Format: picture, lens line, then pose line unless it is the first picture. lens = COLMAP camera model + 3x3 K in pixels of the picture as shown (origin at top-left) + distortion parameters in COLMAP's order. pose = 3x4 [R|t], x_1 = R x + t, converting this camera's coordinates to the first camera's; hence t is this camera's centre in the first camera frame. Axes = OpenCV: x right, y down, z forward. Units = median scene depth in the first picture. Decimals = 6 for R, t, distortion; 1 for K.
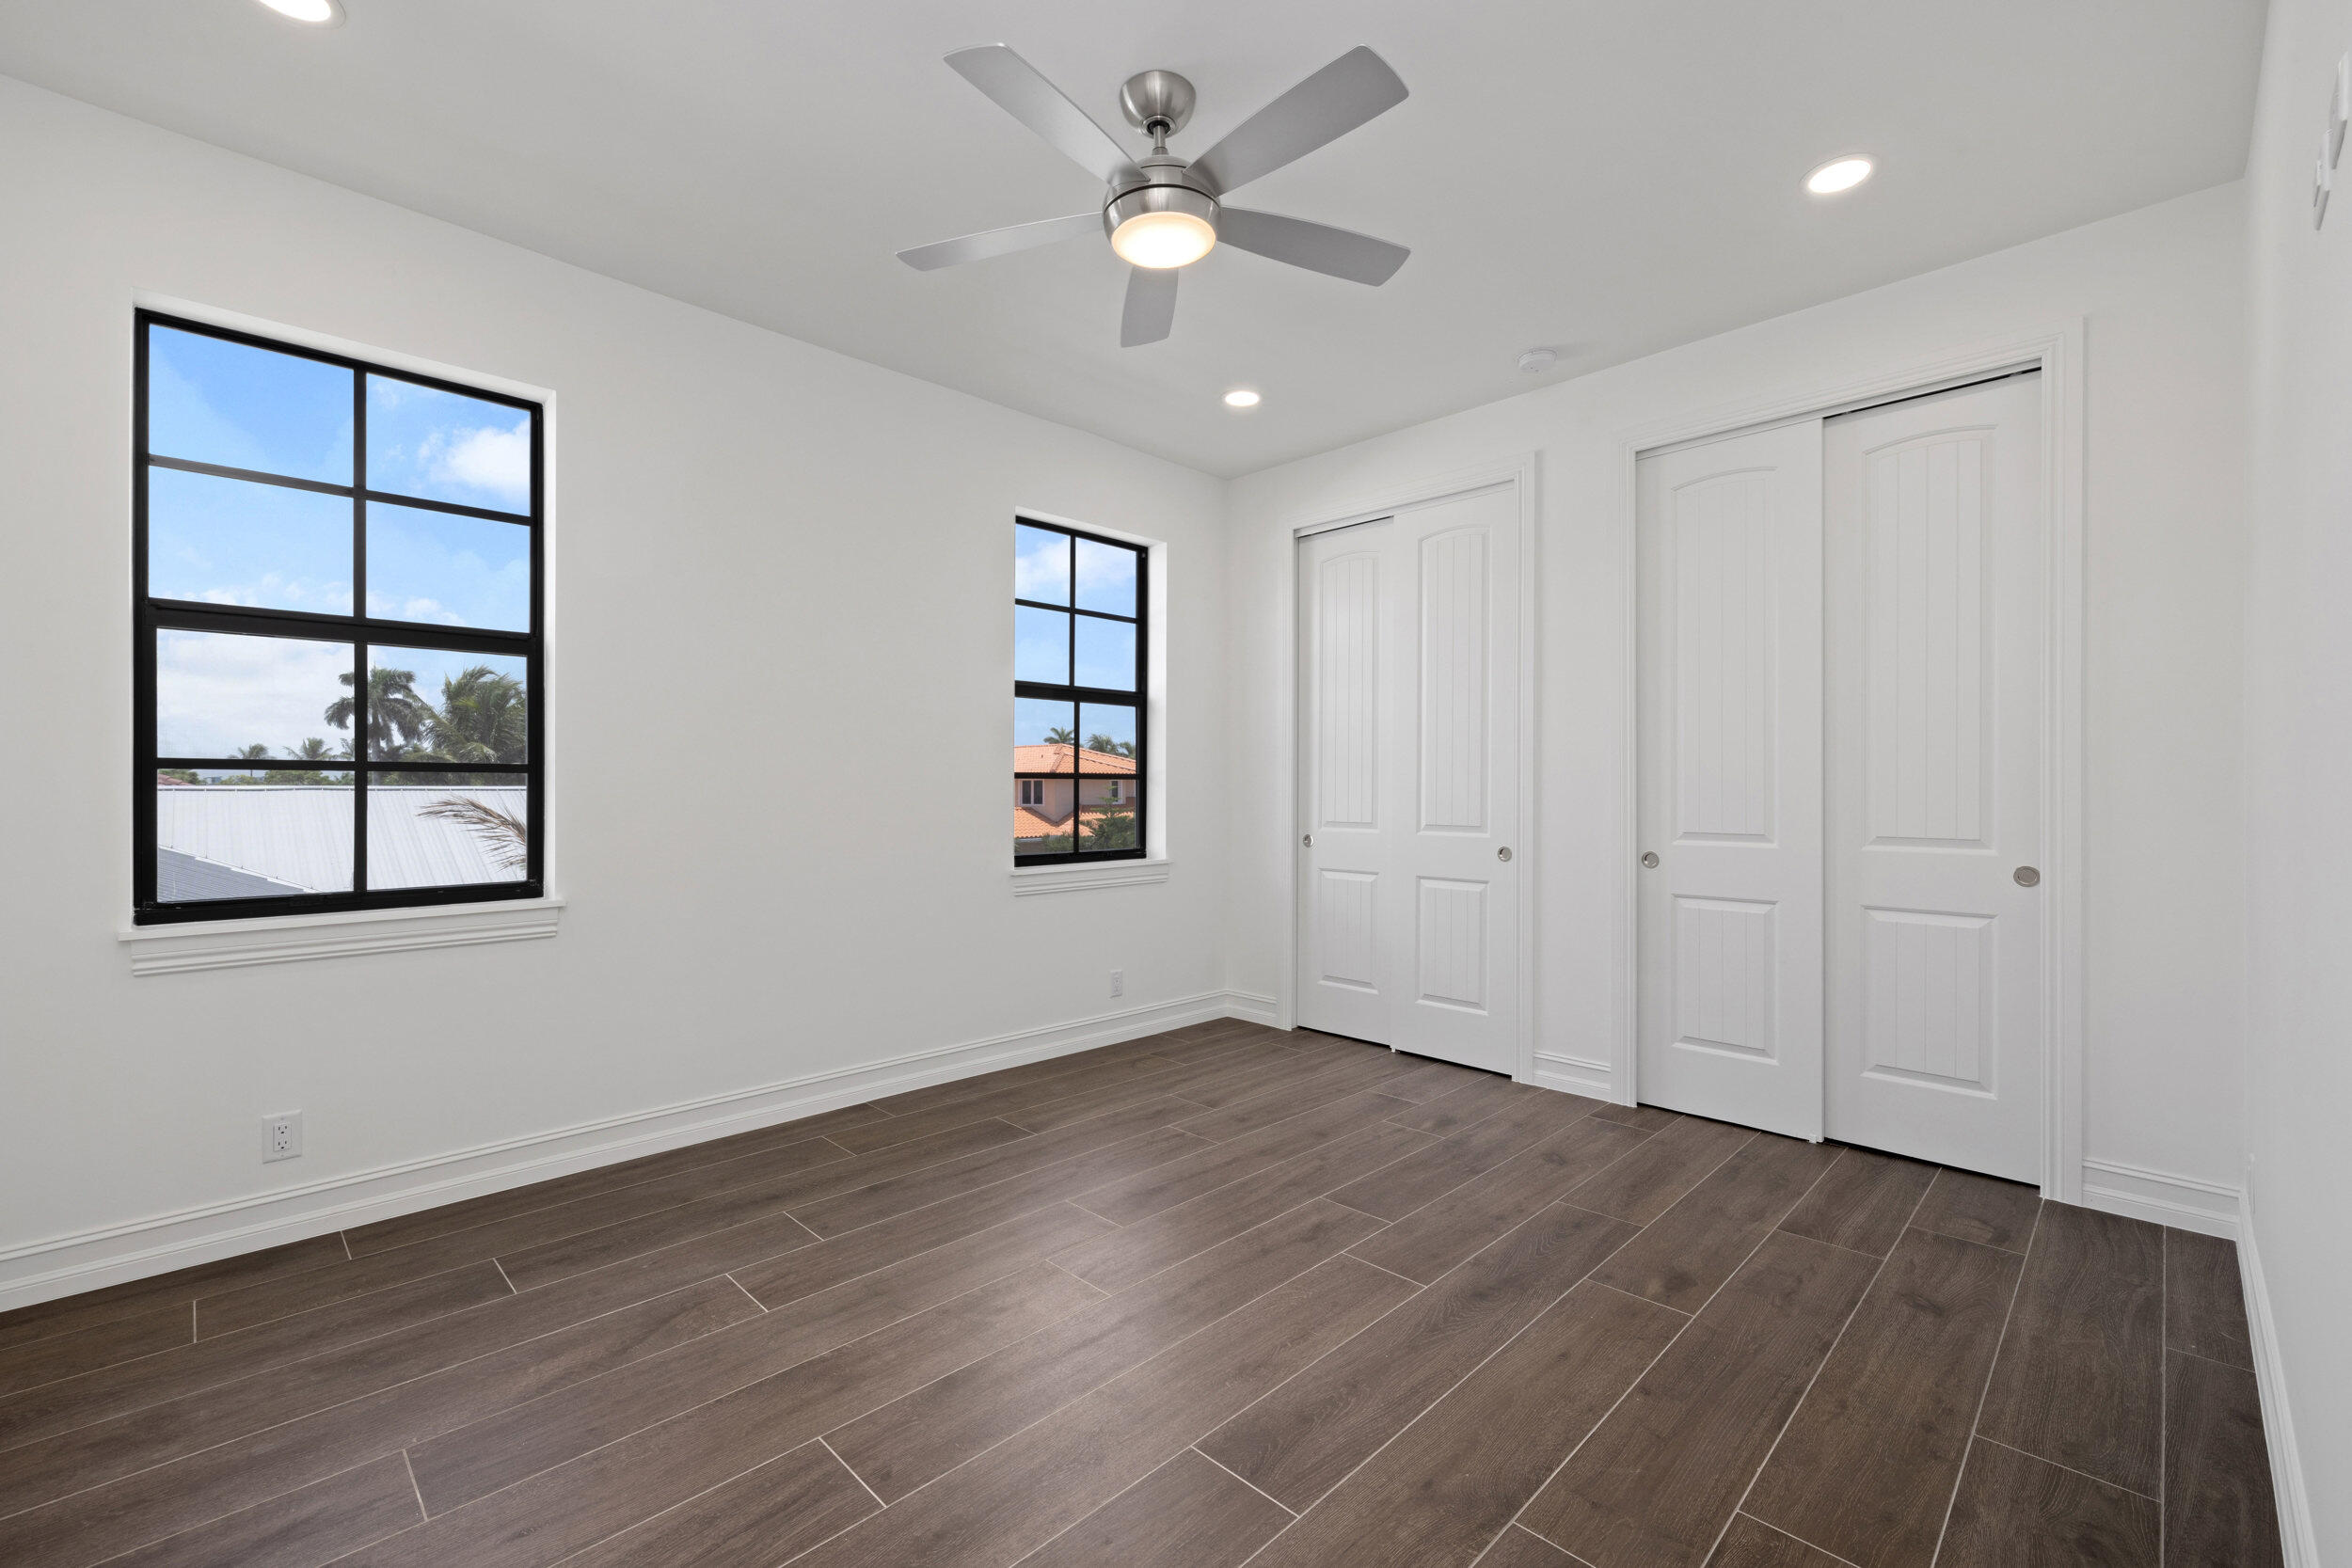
lens RADIAL K [[987.1, 0, 1171.0], [0, 987.1, 777.0], [0, 0, 1]] dist [0.001512, 0.000416]
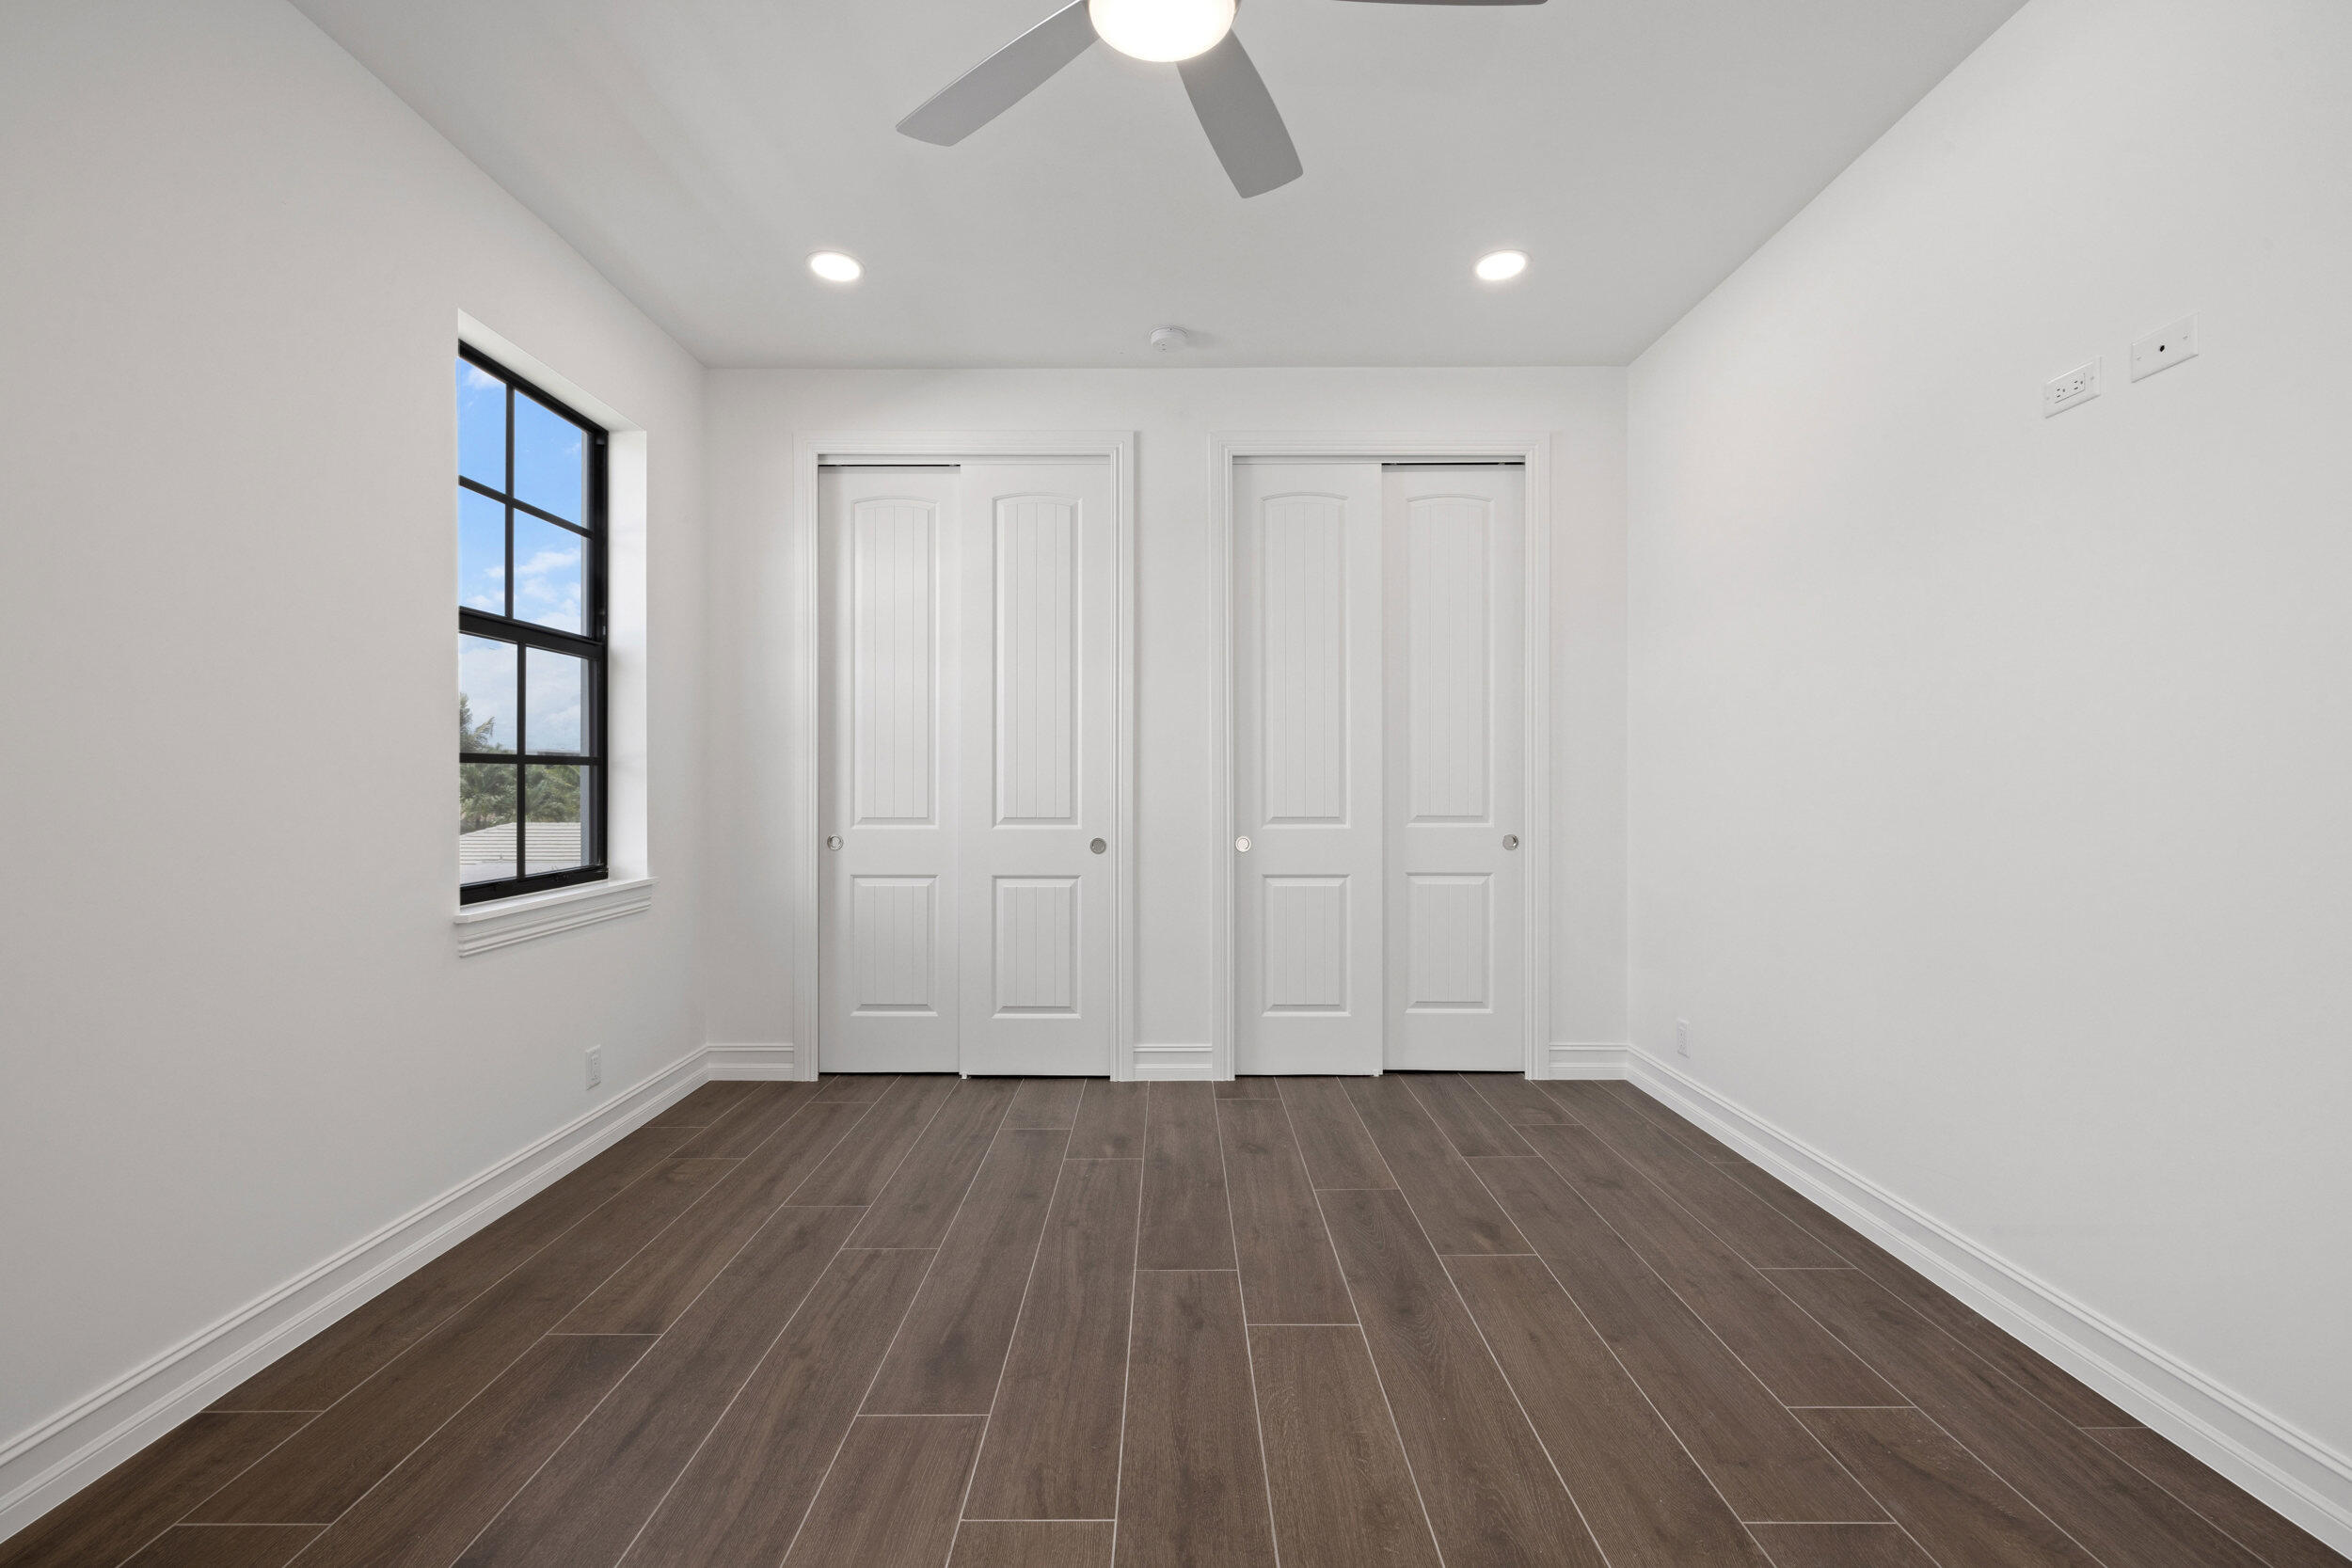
lens RADIAL K [[987.1, 0, 1171.0], [0, 987.1, 777.0], [0, 0, 1]] dist [0.001512, 0.000416]
pose [[0.703761, -0.001897, 0.710434, -0.314274], [-0.006028, 0.999944, 0.008642, 0.002655], [-0.710411, -0.010364, 0.703711, 0.300784]]
